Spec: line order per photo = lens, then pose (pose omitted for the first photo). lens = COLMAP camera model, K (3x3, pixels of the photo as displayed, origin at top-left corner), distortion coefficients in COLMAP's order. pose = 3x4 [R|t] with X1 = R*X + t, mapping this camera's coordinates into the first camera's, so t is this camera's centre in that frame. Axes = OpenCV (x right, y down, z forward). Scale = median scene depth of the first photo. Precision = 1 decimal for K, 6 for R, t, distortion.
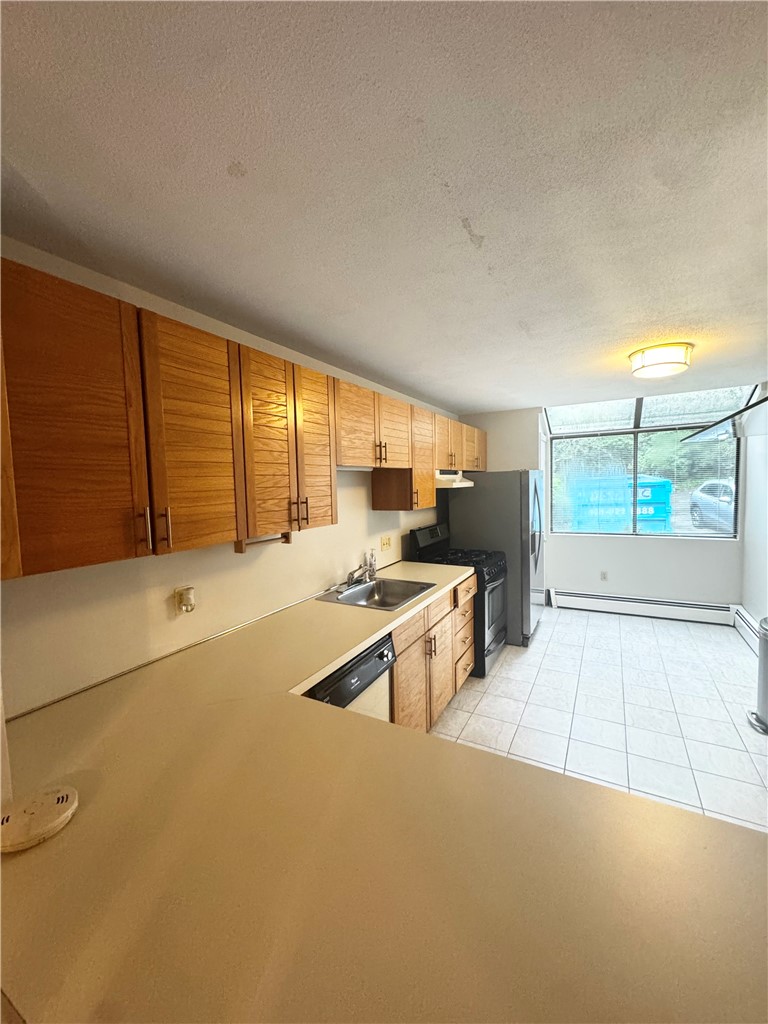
lens RADIAL K [[406.4, 0, 385.9], [0, 406.4, 509.9], [0, 0, 1]] dist [-0.005619, 0.000698]
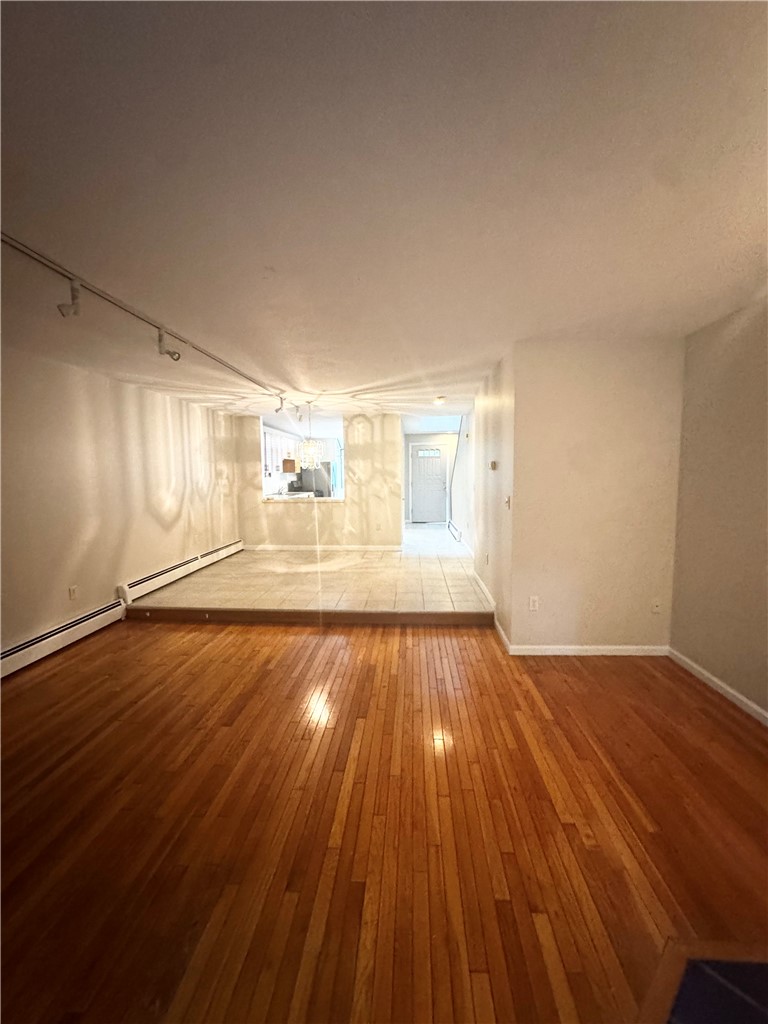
lens RADIAL K [[406.4, 0, 385.9], [0, 406.4, 509.9], [0, 0, 1]] dist [-0.005619, 0.000698]
pose [[0.907450, -0.019180, 0.419721, -0.525412], [0.012316, 0.999743, 0.019057, 0.200815], [-0.419979, -0.012124, 0.907453, -1.840680]]
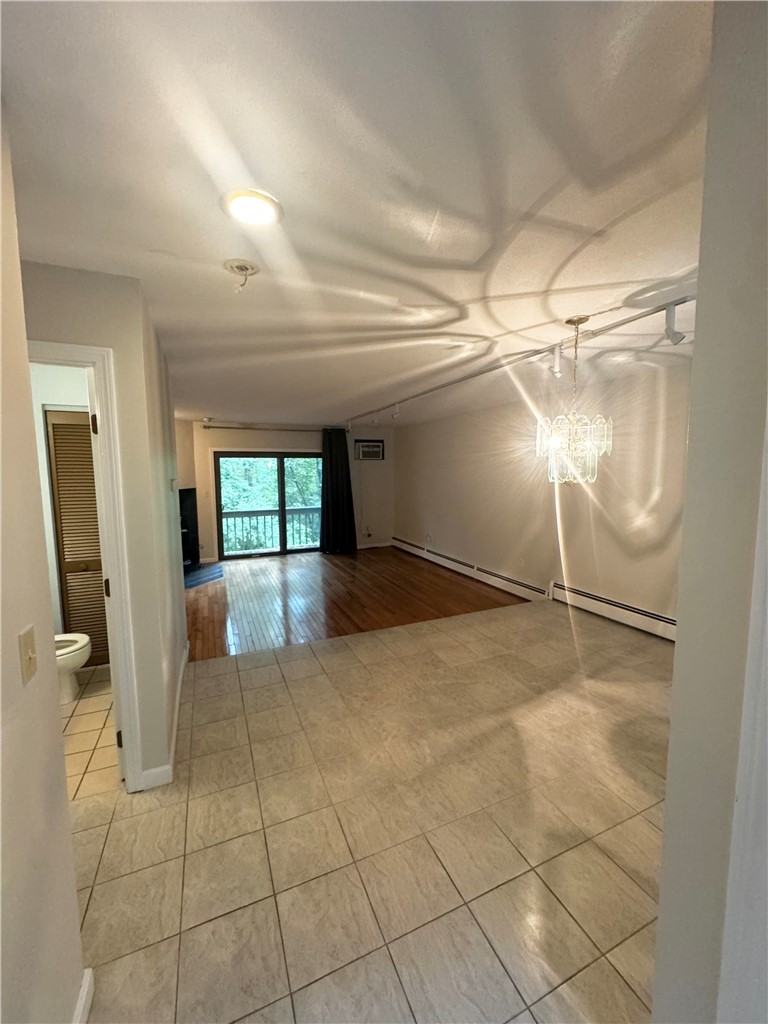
lens RADIAL K [[406.4, 0, 385.9], [0, 406.4, 509.9], [0, 0, 1]] dist [-0.005619, 0.000698]
pose [[-0.606928, 0.113753, -0.786574, 0.583363], [-0.027775, 0.986064, 0.164034, 0.012091], [0.794271, 0.121404, -0.595310, -0.137384]]
